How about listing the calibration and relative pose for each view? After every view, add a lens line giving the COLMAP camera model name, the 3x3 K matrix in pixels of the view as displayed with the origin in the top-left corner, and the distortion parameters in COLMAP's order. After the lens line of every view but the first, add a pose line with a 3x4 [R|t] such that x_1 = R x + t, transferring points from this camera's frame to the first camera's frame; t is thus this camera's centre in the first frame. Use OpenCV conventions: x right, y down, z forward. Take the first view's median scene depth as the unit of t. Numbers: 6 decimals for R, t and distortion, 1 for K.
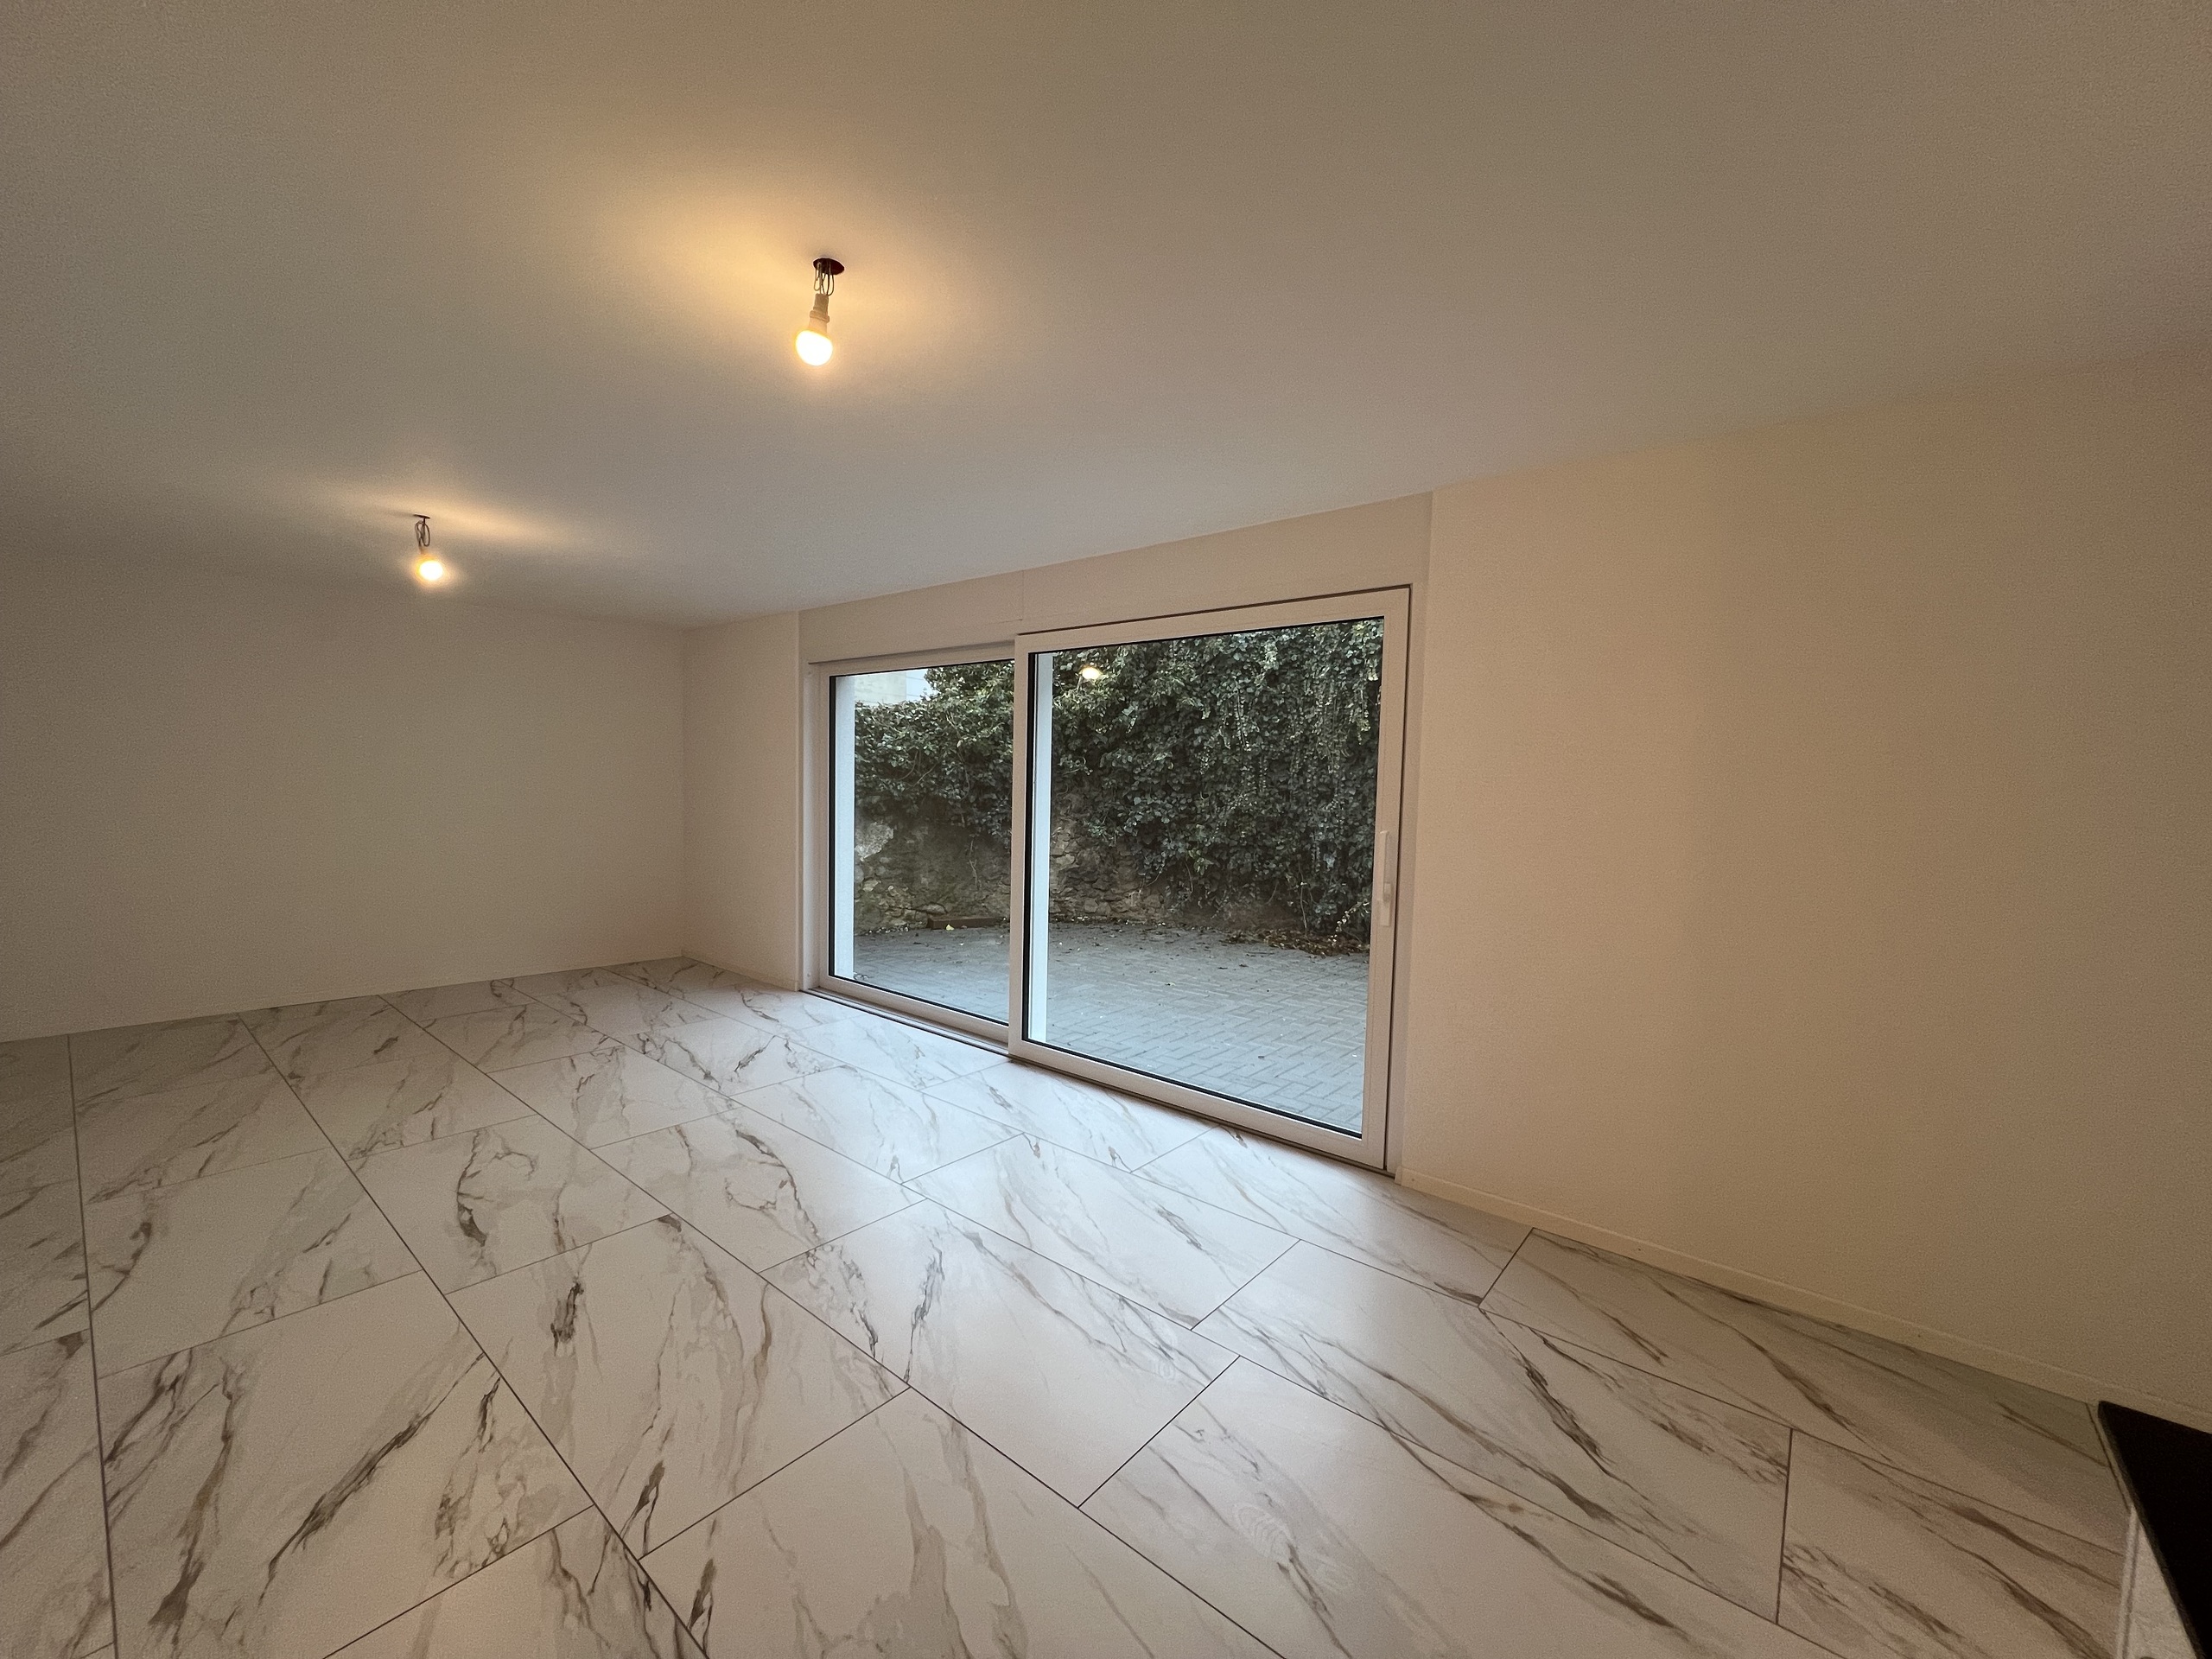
lens RADIAL K [[881.0, 0, 1107.2], [0, 881.0, 836.7], [0, 0, 1]] dist [-0.003361, 0.000338]
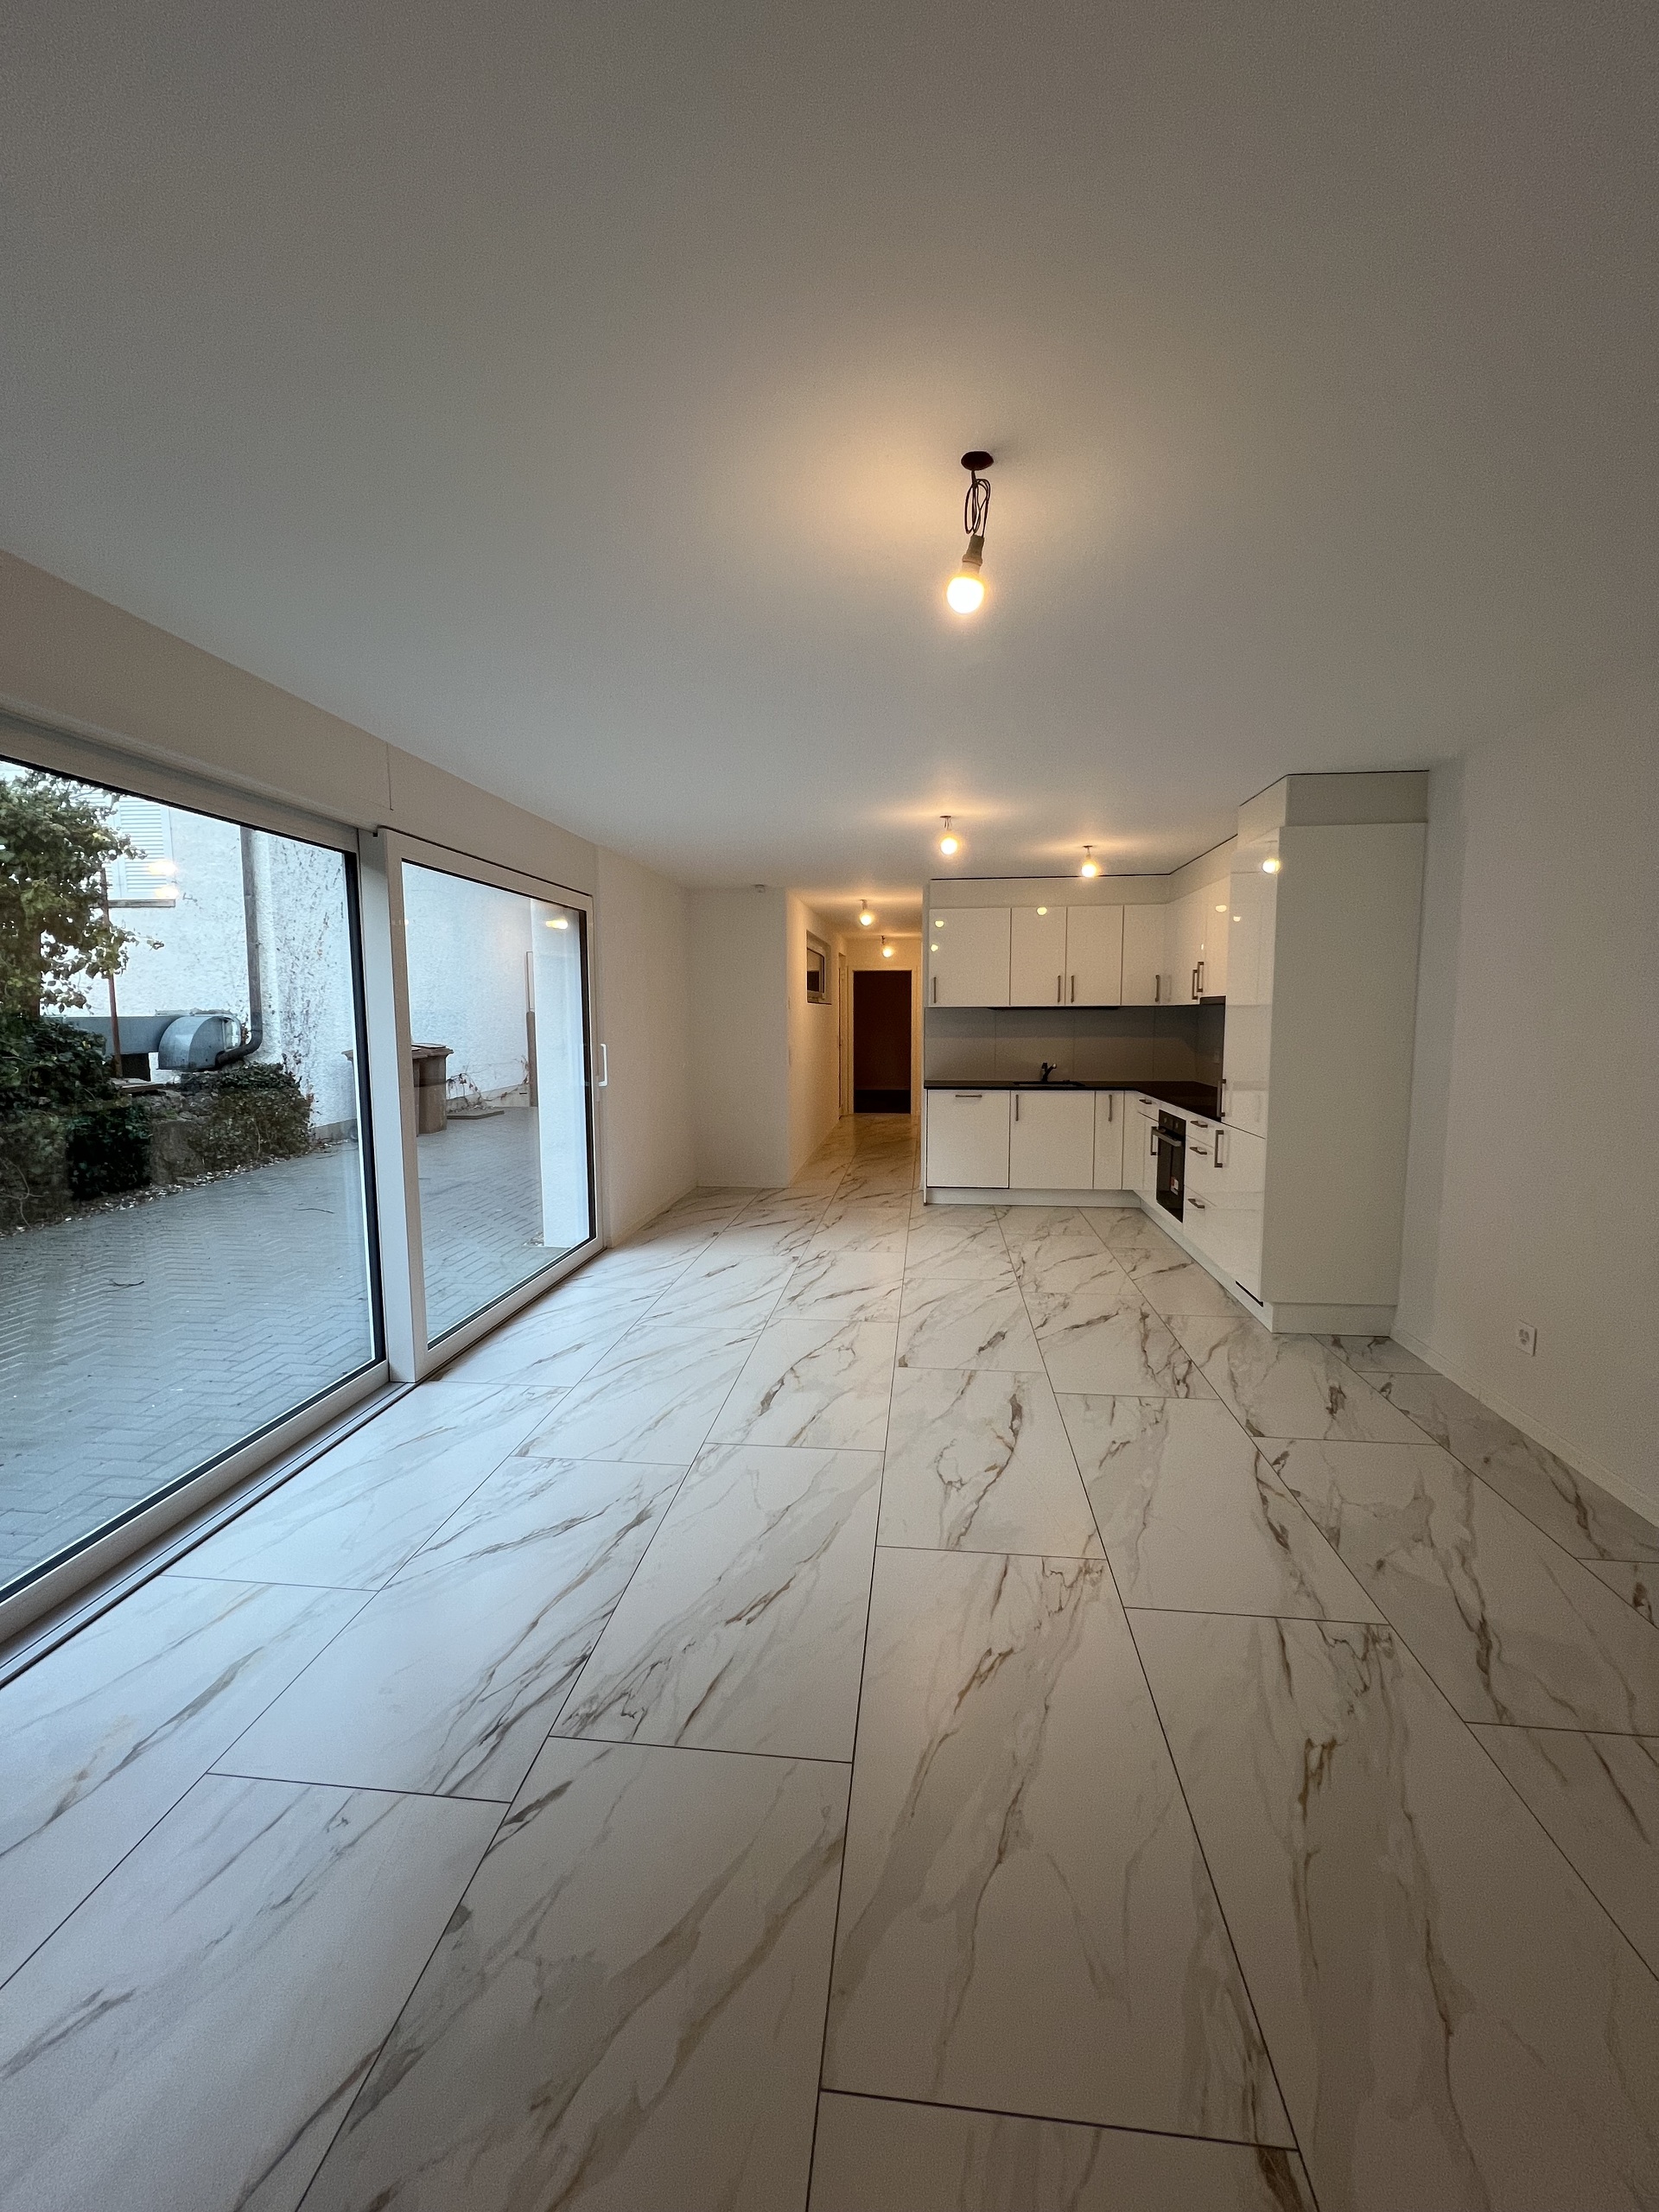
lens RADIAL K [[881.0, 0, 835.1], [0, 881.0, 1099.3], [0, 0, 1]] dist [-0.003361, 0.000338]
pose [[-0.552467, -0.101475, 0.827335, -1.221845], [0.047798, 0.987072, 0.152985, -0.126011], [-0.832163, 0.124064, -0.540475, 1.434689]]
